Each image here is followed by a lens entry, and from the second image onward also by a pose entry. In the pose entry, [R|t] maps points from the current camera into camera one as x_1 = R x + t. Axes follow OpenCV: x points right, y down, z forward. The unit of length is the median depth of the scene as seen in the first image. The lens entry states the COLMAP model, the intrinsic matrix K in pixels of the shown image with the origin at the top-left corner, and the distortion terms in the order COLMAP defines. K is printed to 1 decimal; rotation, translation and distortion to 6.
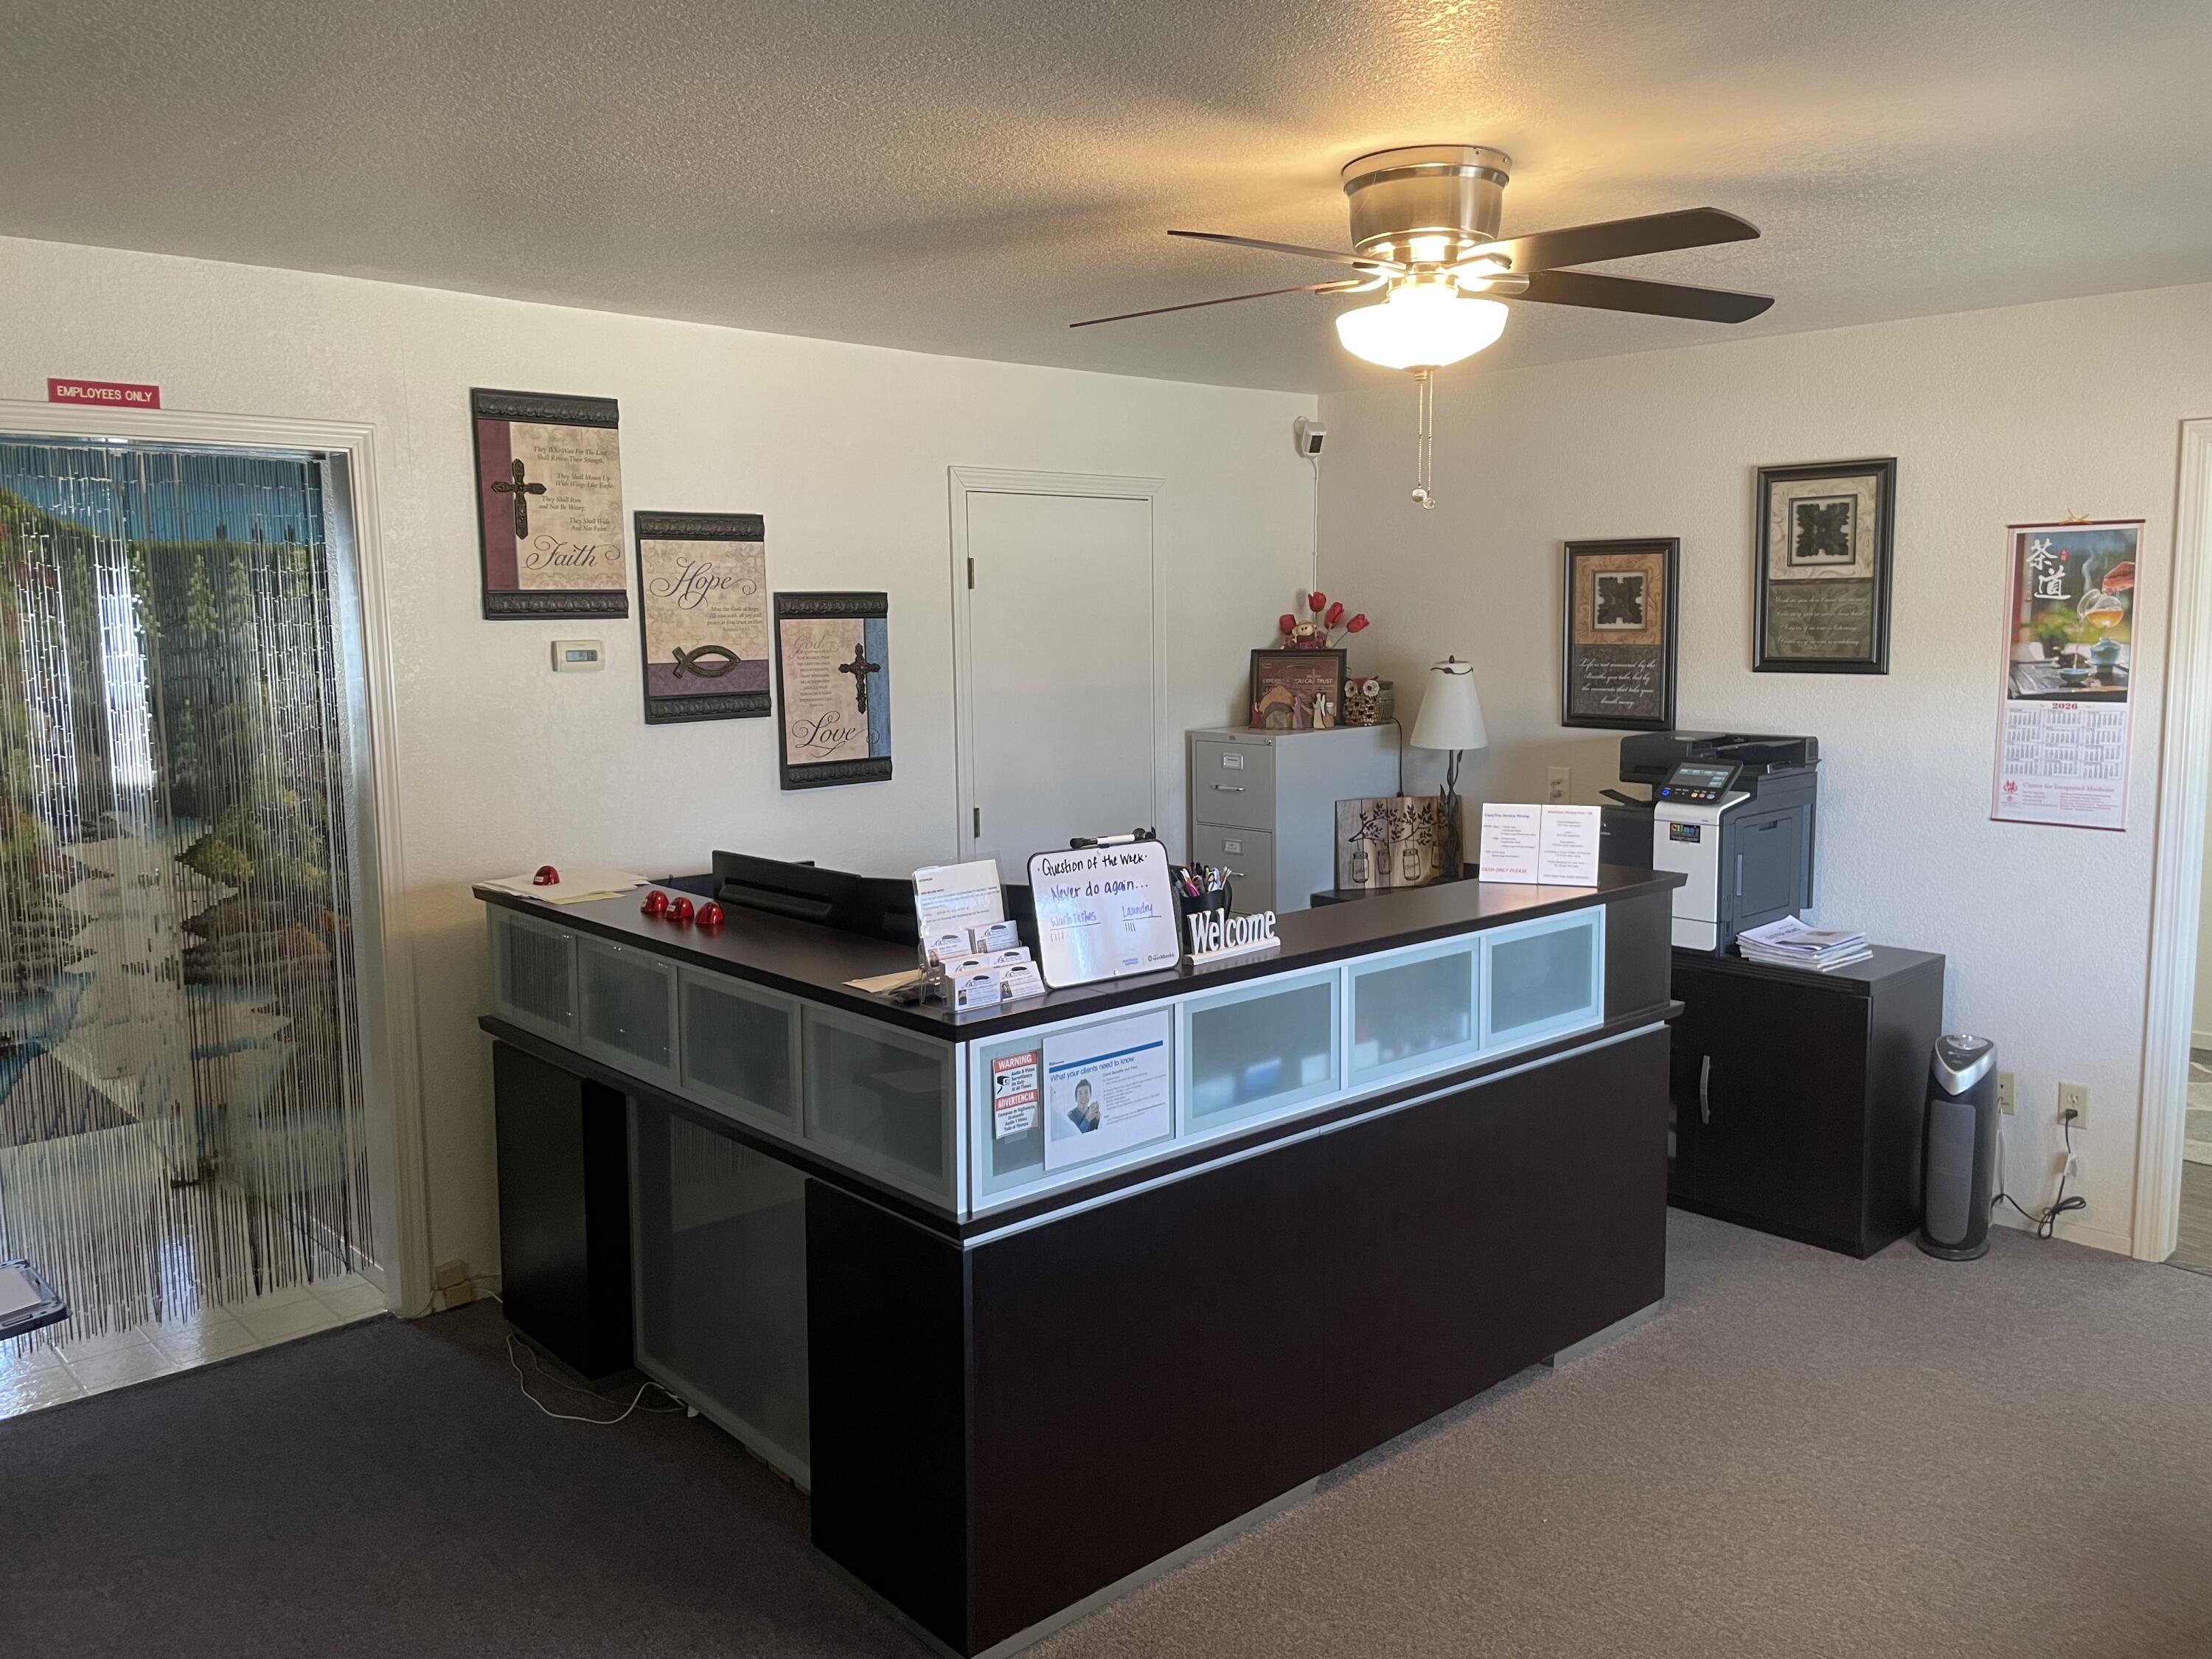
lens RADIAL K [[1673.6, 0, 1108.8], [0, 1673.6, 819.5], [0, 0, 1]] dist [0.056395, -0.039709]
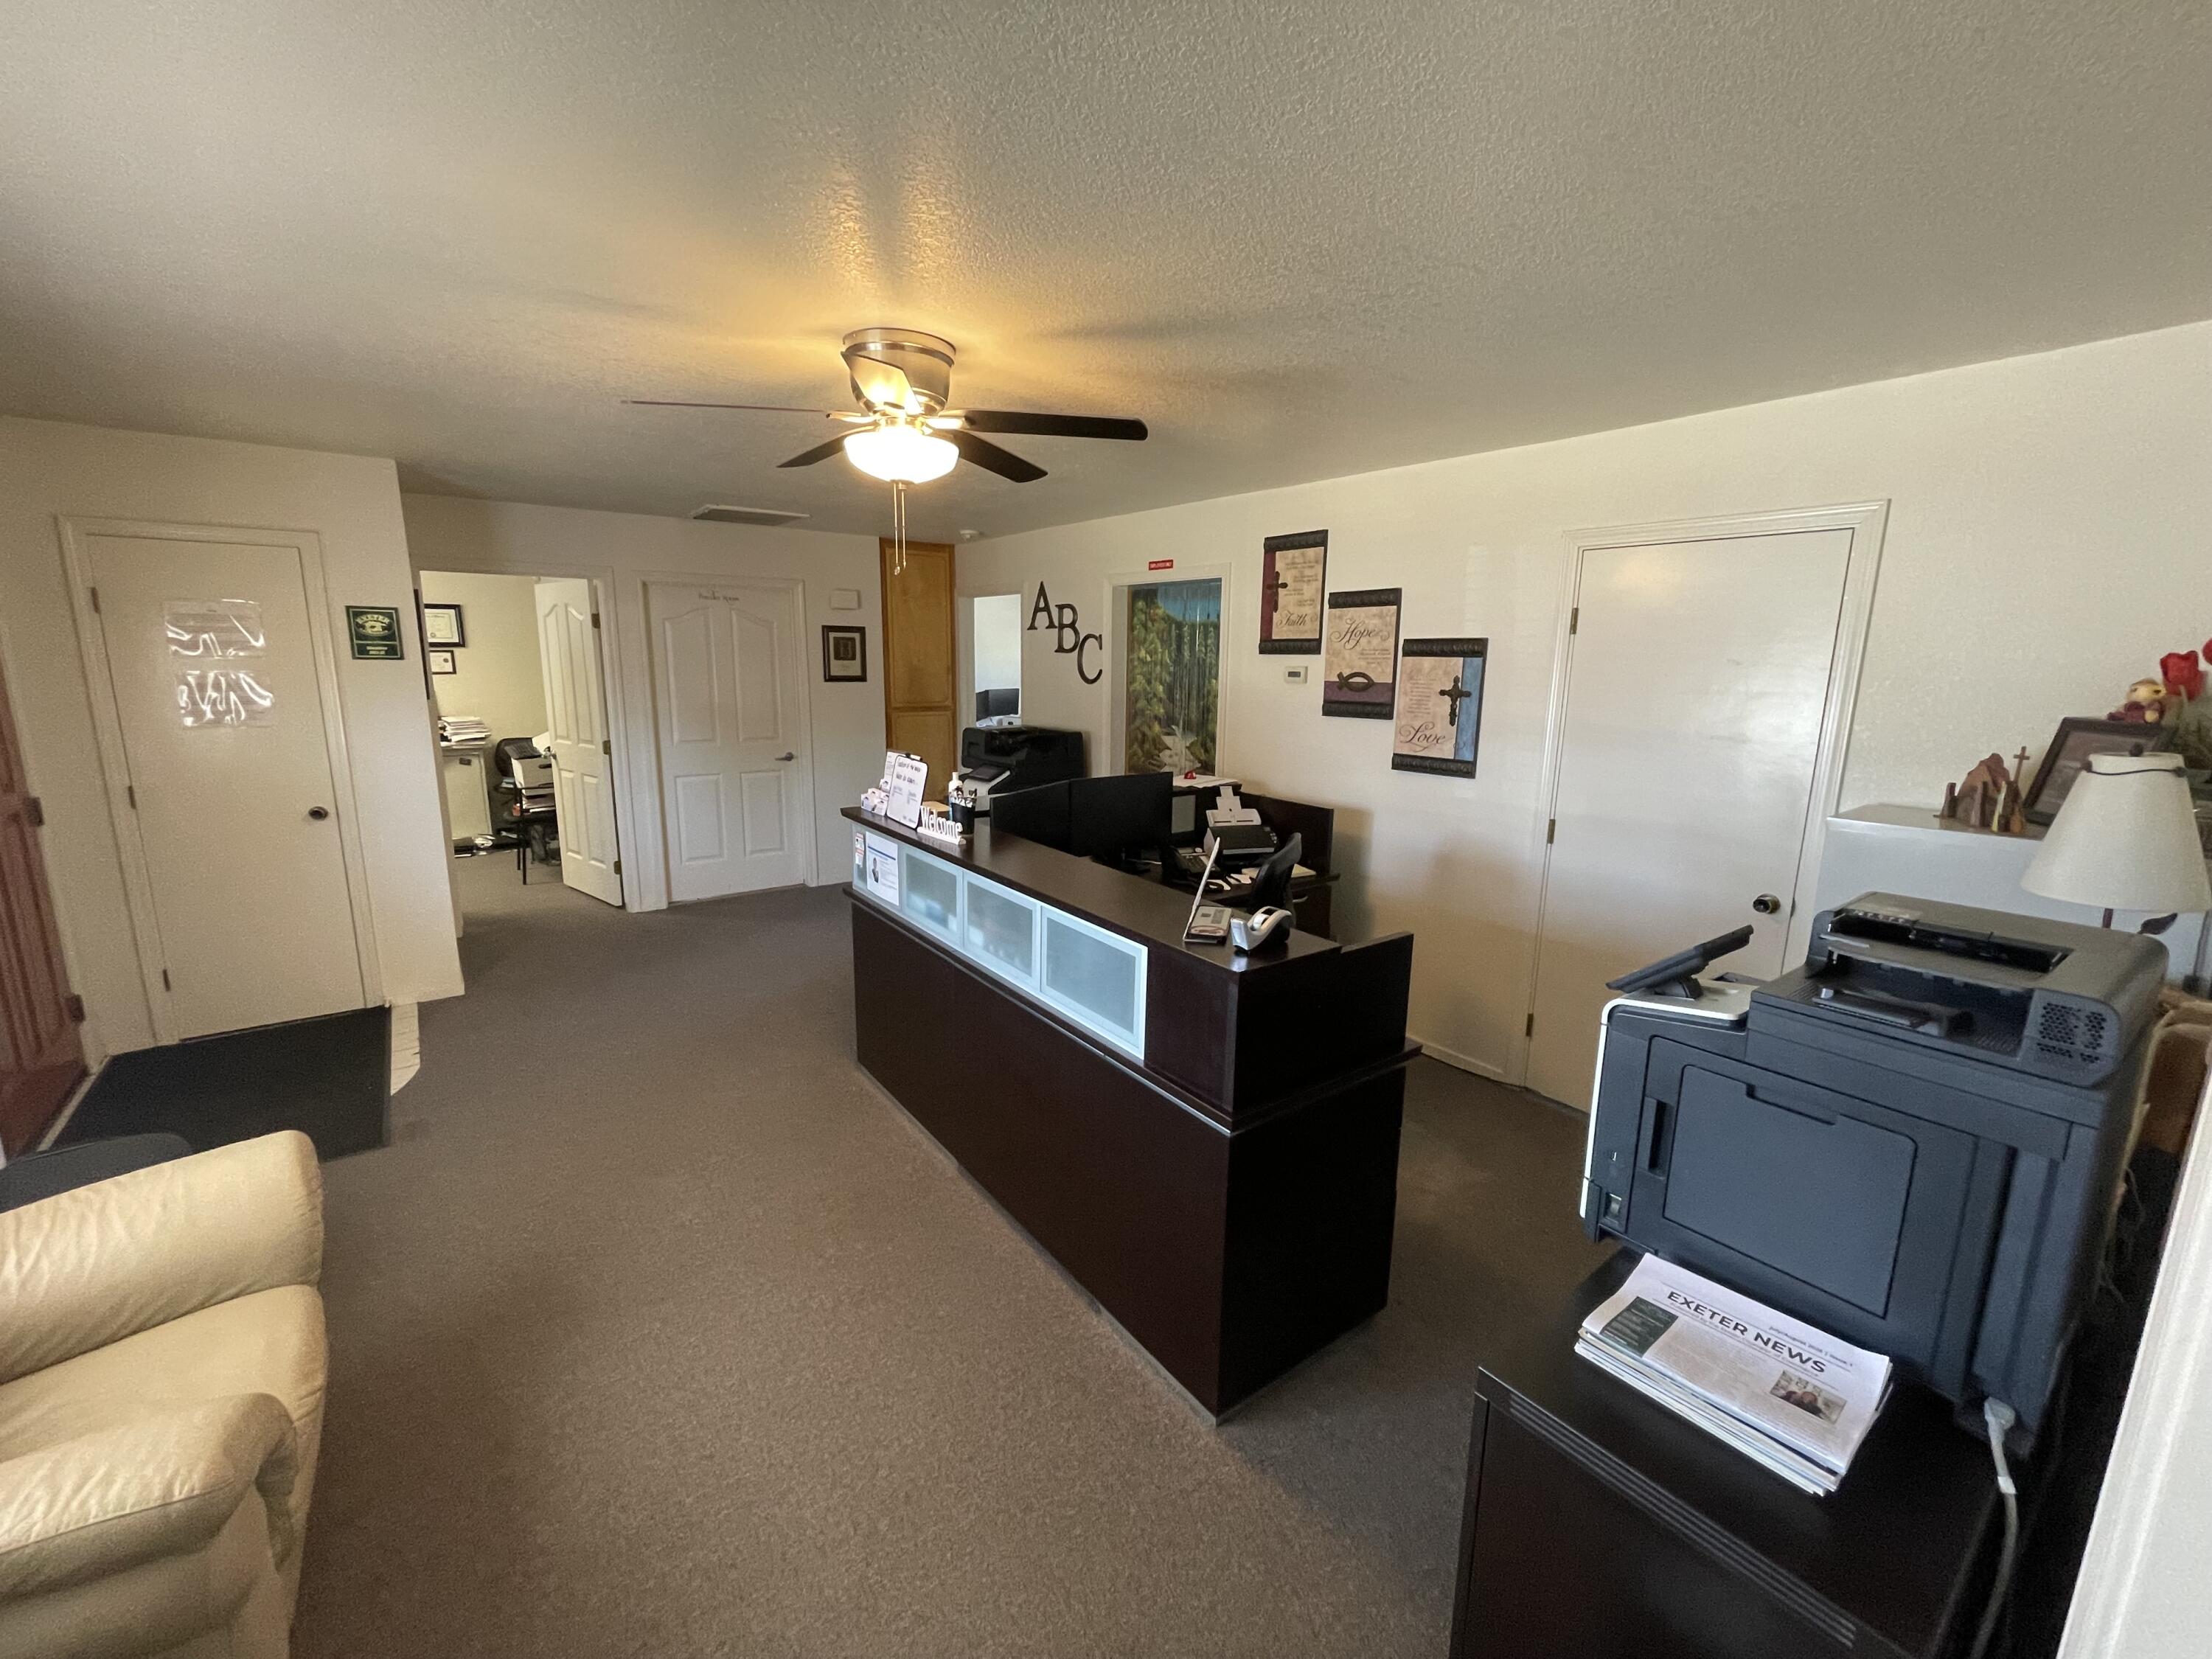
lens RADIAL K [[903.4, 0, 1107.9], [0, 903.4, 827.6], [0, 0, 1]] dist [-0.004712, -0.000383]
pose [[-0.104049, 0.194478, -0.975373, 0.669625], [-0.137042, 0.968538, 0.207734, -0.104749], [0.985085, 0.155282, -0.074123, 0.837625]]
